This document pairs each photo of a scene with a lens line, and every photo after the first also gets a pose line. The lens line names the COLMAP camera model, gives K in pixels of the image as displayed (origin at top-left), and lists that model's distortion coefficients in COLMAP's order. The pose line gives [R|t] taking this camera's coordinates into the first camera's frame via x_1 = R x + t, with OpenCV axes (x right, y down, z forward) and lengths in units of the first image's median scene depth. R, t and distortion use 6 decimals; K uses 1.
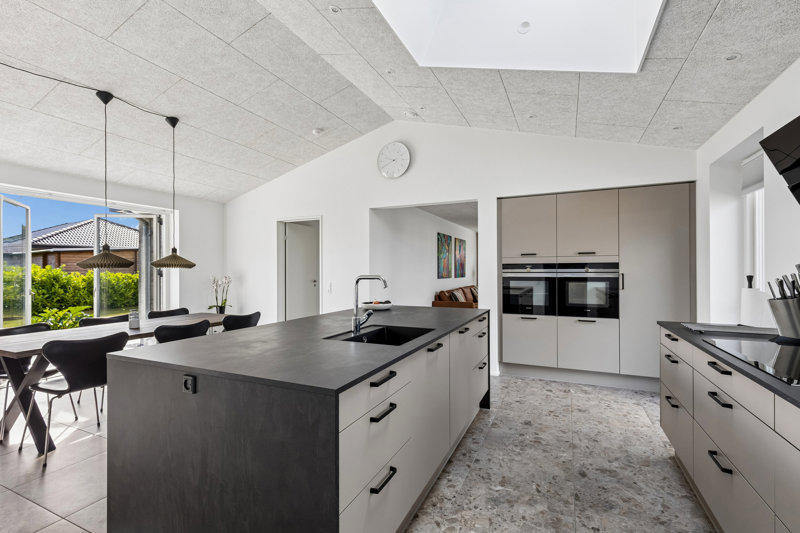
lens RADIAL K [[362.5, 0, 399.6], [0, 362.5, 270.4], [0, 0, 1]] dist [0.000474, -0.000410]
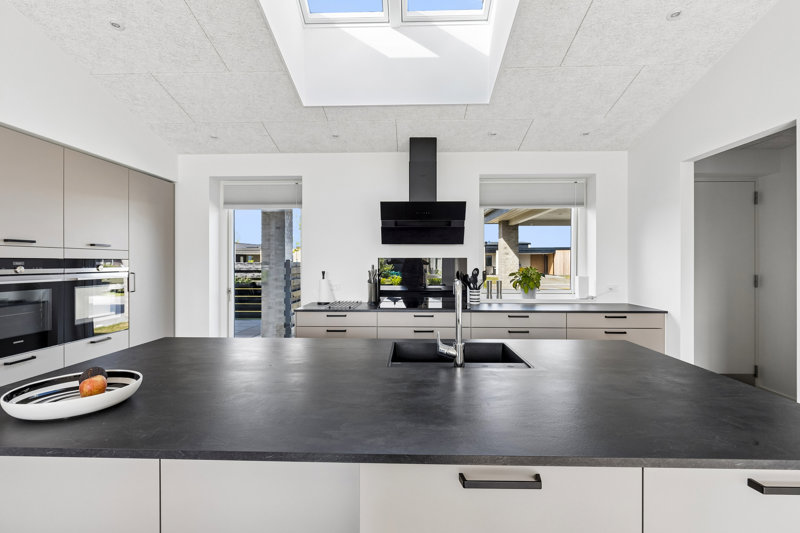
lens RADIAL K [[373.9, 0, 397.9], [0, 373.9, 263.8], [0, 0, 1]] dist [-0.002444, -0.000397]
pose [[-0.390213, -0.000366, 0.920724, -0.456224], [0.001236, 0.999999, 0.000922, -0.013327], [-0.920724, 0.001497, -0.390213, 0.884128]]
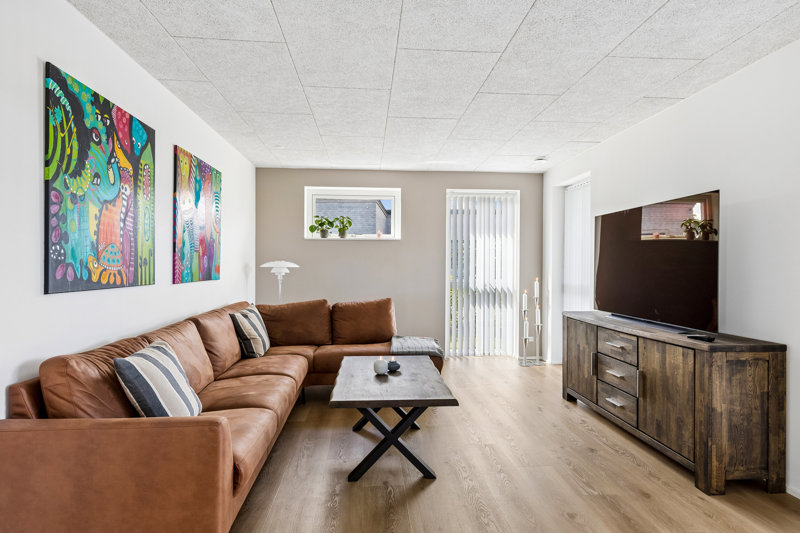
lens RADIAL K [[457.7, 0, 400.0], [0, 457.7, 266.5], [0, 0, 1]] dist [0.002580, 0.000820]
pose [[0.876118, 0.008694, 0.482018, 0.356093], [-0.008641, 0.999960, -0.002330, 0.018049], [-0.482019, -0.002124, 0.876158, 1.573065]]
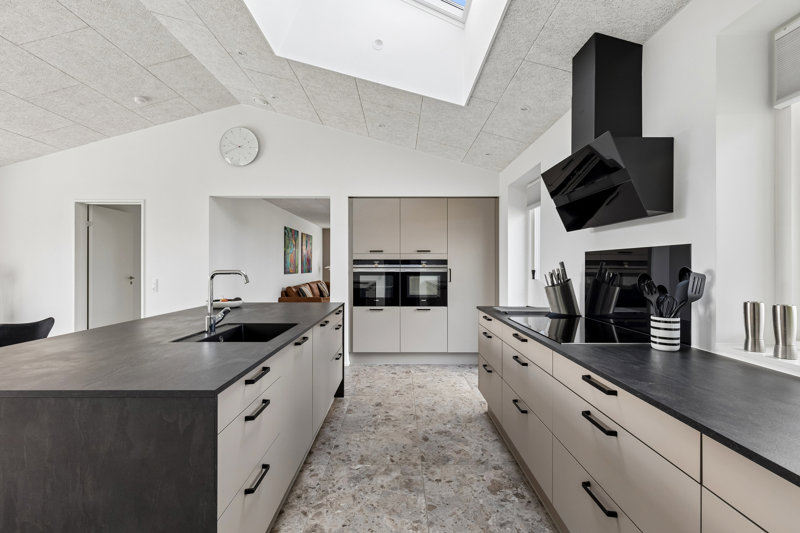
lens RADIAL K [[360.5, 0, 400.0], [0, 360.5, 266.5], [0, 0, 1]] dist [0.001297, -0.000263]
pose [[0.907900, 0.003040, 0.419176, -0.043092], [-0.003800, 0.999992, 0.000978, 0.001078], [-0.419170, -0.002481, 0.907904, -0.018382]]
